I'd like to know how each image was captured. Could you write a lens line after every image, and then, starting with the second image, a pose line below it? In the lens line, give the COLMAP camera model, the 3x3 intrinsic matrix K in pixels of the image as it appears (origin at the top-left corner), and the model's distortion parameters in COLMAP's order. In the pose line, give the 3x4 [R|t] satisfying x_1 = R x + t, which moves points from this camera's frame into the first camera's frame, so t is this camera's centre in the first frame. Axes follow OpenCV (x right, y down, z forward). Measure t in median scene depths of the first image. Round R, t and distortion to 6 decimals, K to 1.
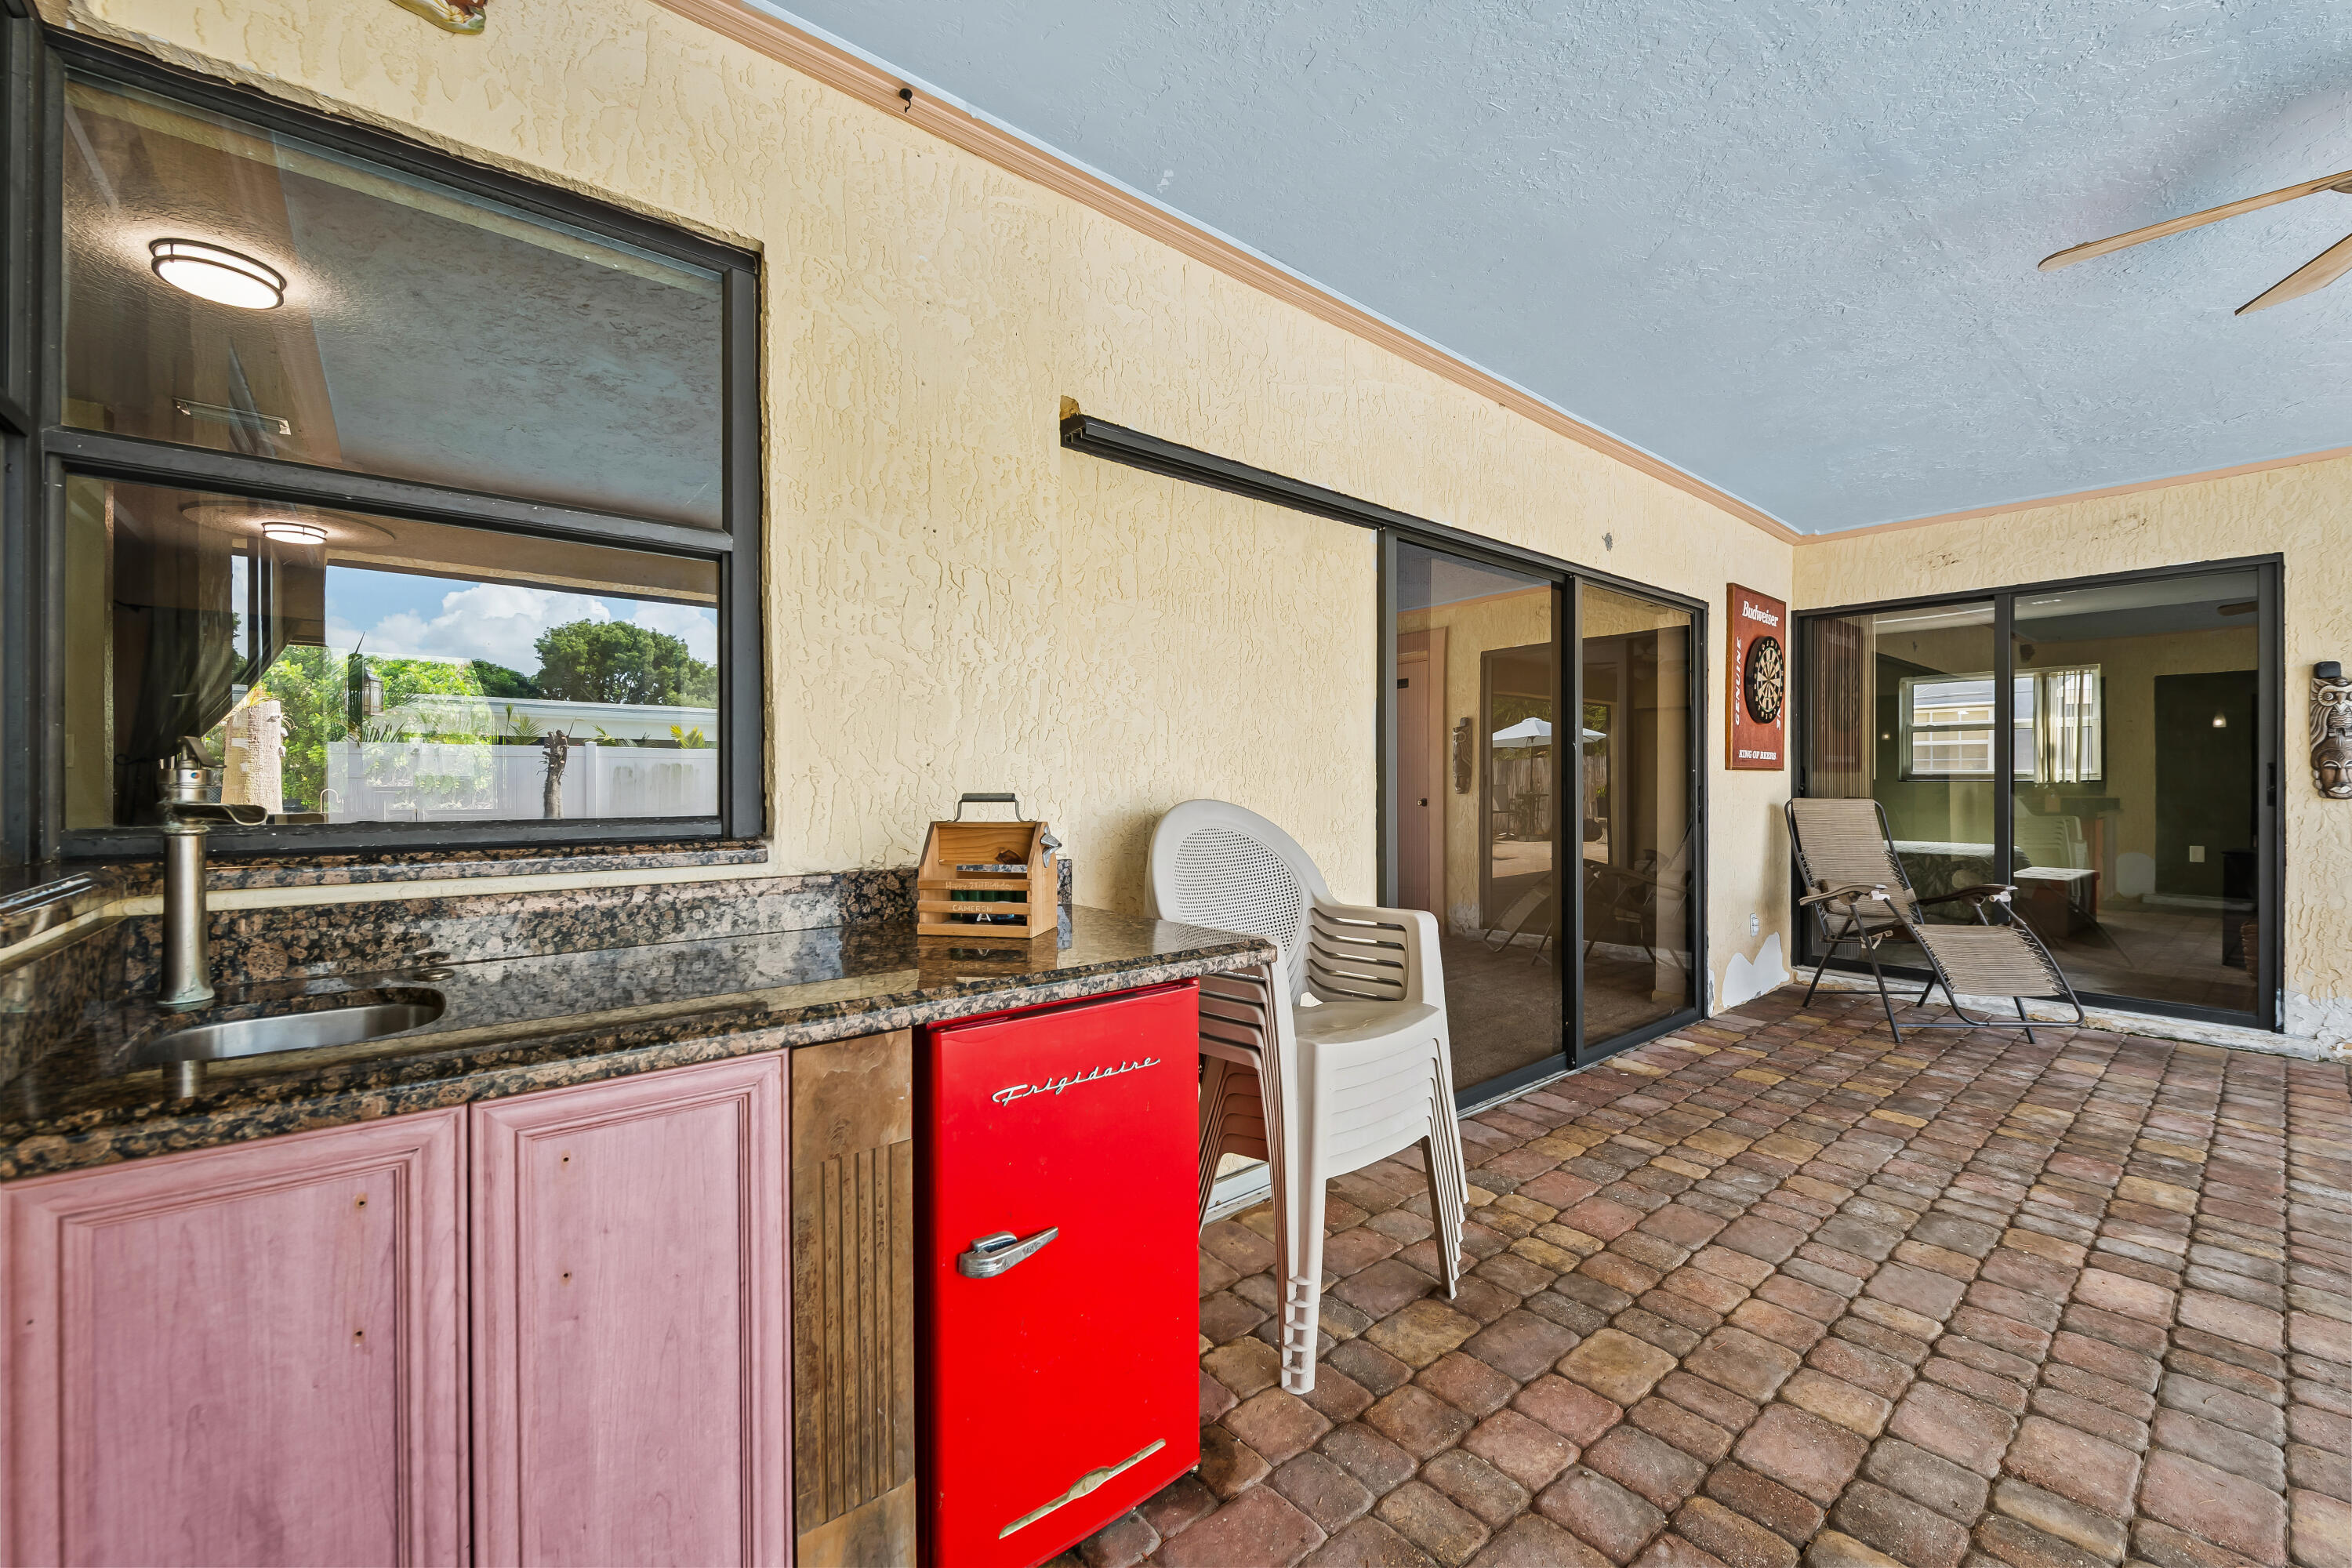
lens RADIAL K [[930.0, 0, 1176.0], [0, 930.0, 784.0], [0, 0, 1]] dist [-0.007596, -0.000256]
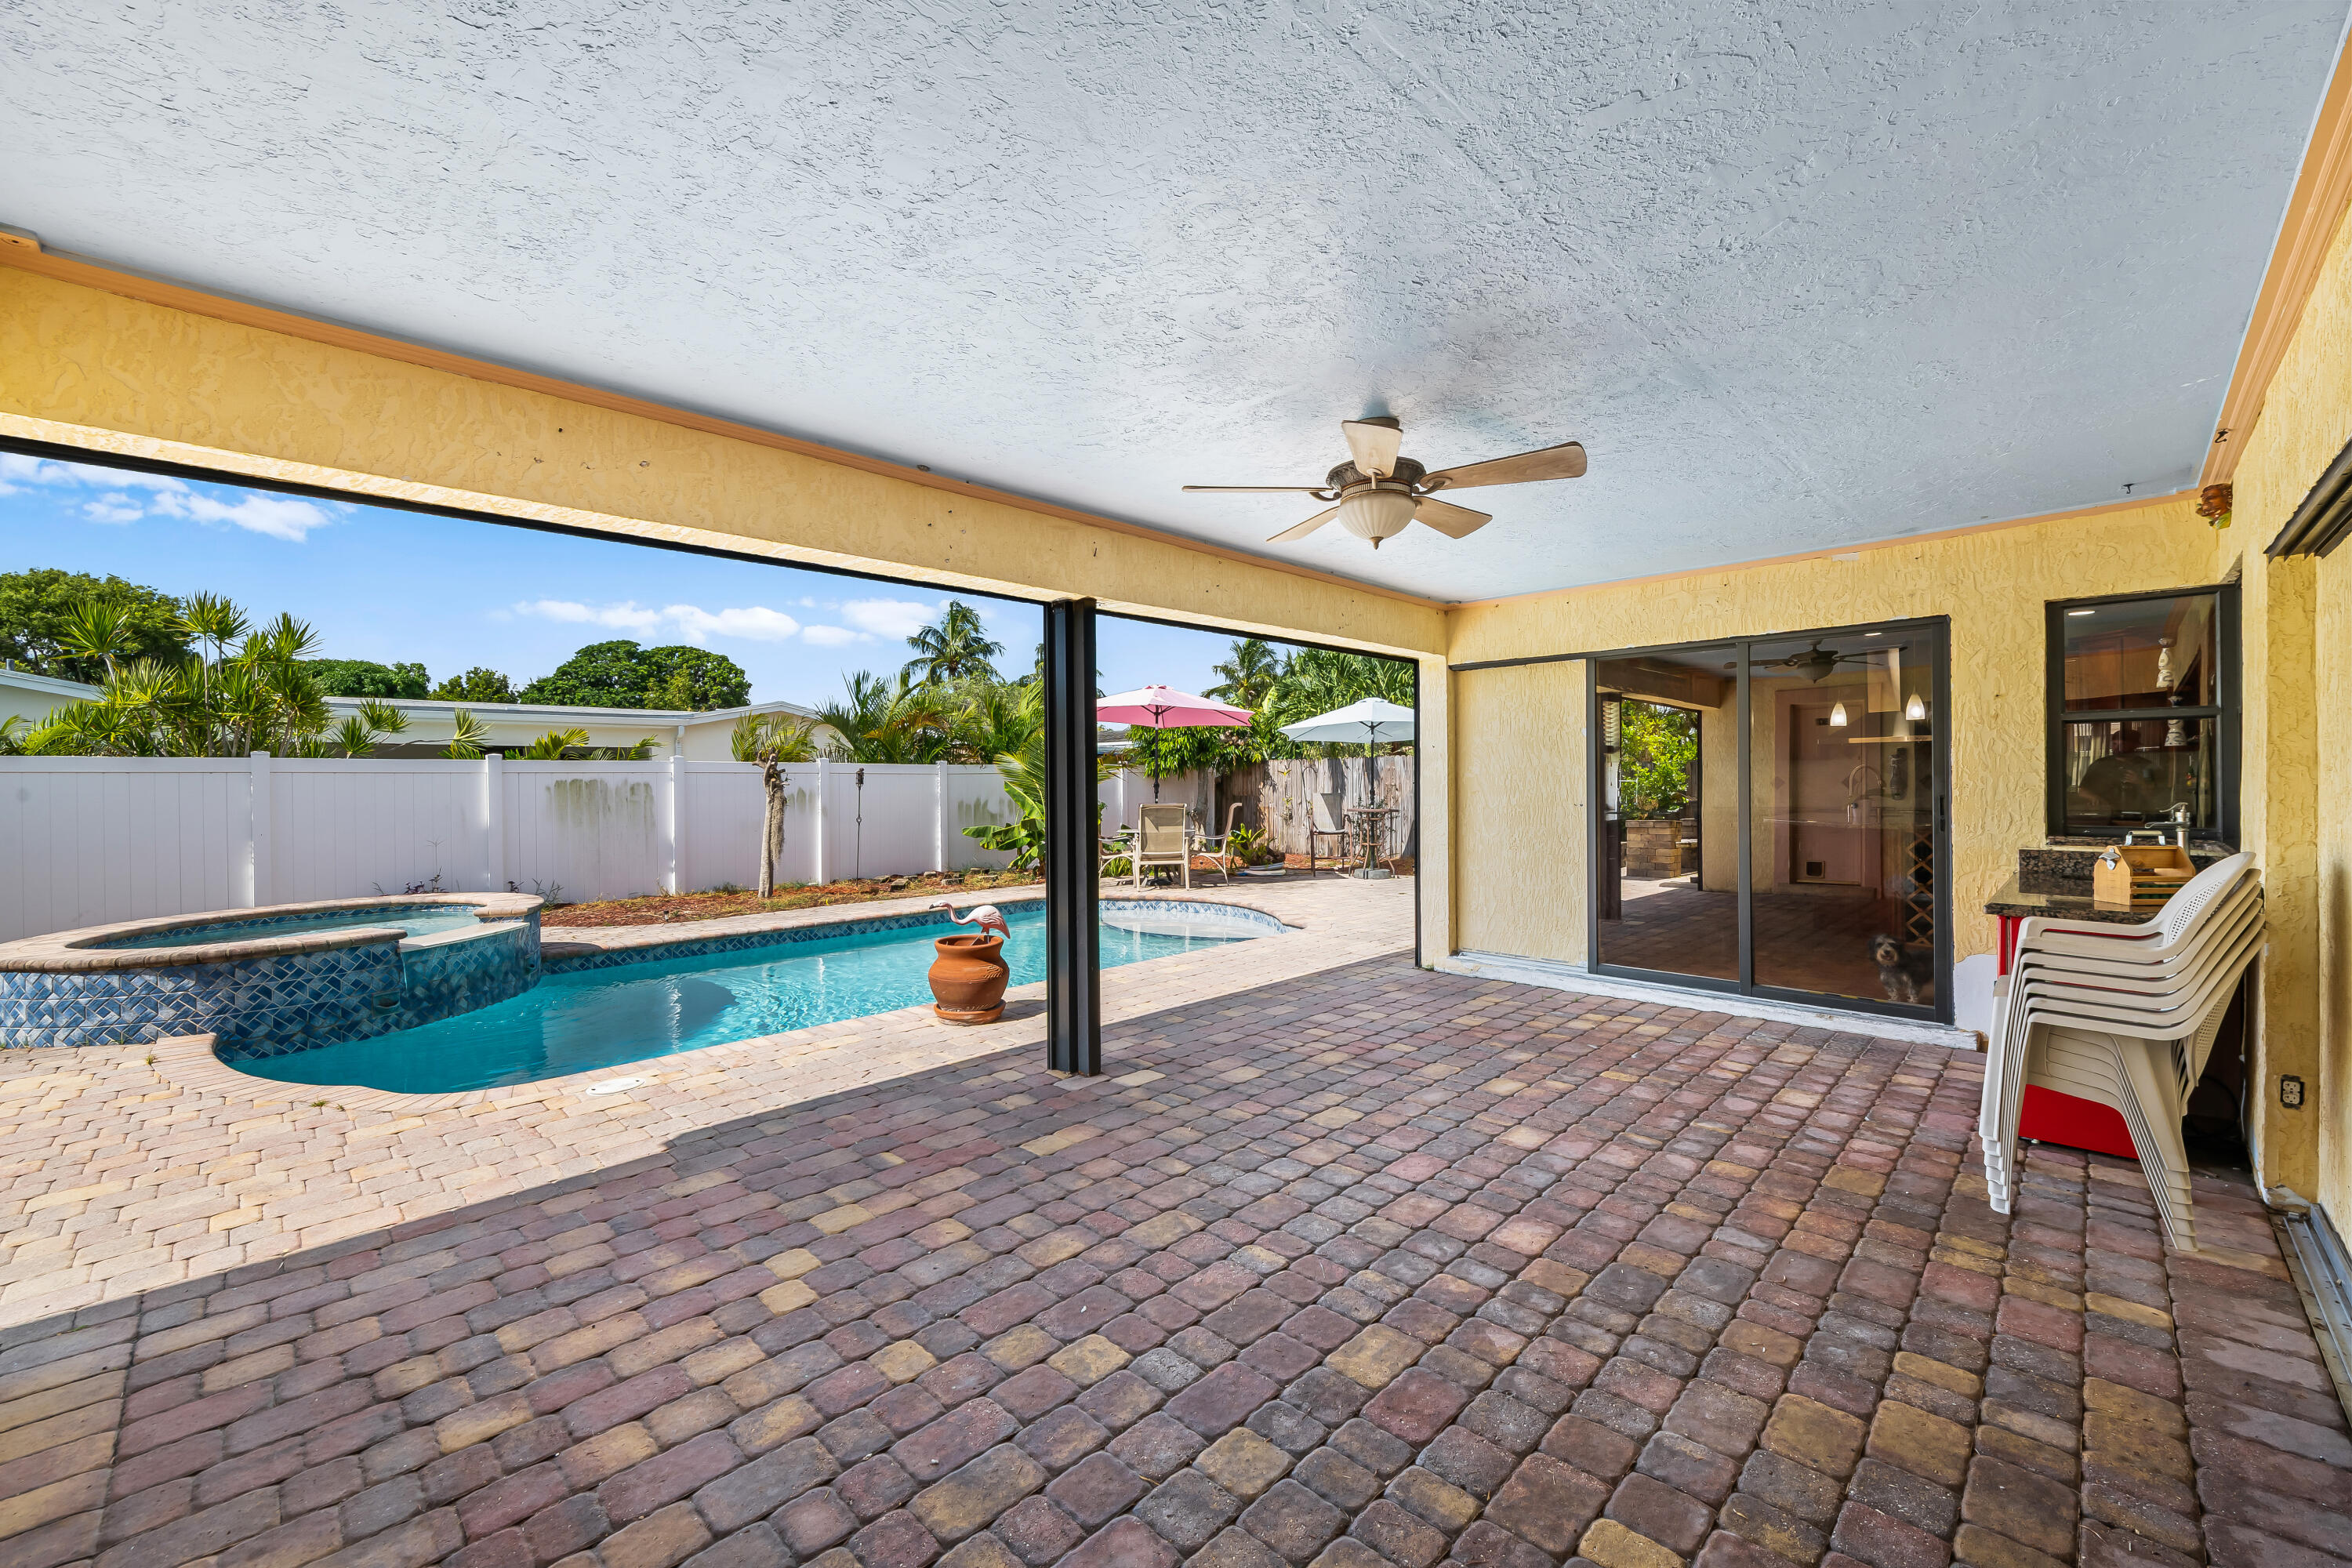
lens RADIAL K [[930.0, 0, 1176.0], [0, 930.0, 784.0], [0, 0, 1]] dist [-0.007596, -0.000256]
pose [[-0.995623, 0.004295, -0.093360, 0.830705], [0.003457, 0.999952, 0.009138, -0.049528], [0.093395, 0.008775, -0.995591, 1.141022]]
